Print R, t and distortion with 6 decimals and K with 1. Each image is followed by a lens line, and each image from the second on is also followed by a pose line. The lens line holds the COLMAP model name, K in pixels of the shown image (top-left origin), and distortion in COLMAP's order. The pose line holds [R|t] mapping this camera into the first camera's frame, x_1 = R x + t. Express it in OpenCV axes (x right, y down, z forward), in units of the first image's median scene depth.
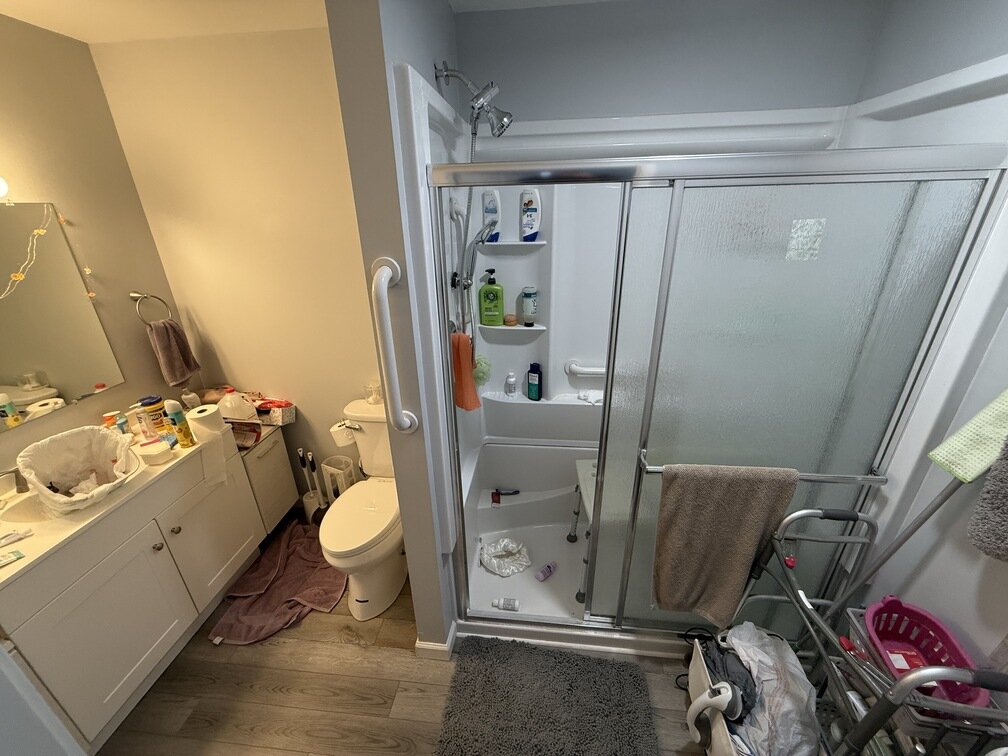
lens RADIAL K [[402.5, 0, 504.3], [0, 402.5, 378.5], [0, 0, 1]] dist [0.001621, 0.000075]
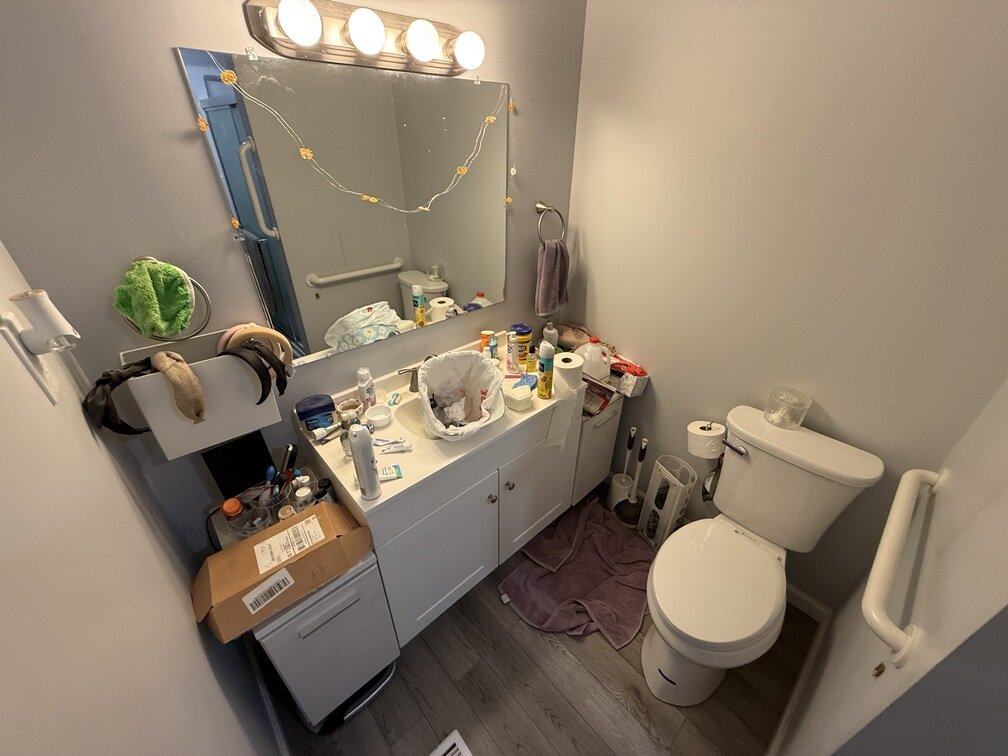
lens RADIAL K [[402.5, 0, 502.6], [0, 402.5, 378.8], [0, 0, 1]] dist [0.001621, 0.000075]
pose [[0.750327, 0.358584, -0.555362, -0.371663], [-0.275216, 0.933277, 0.230760, -0.037934], [0.601053, -0.020301, 0.798951, 0.255070]]
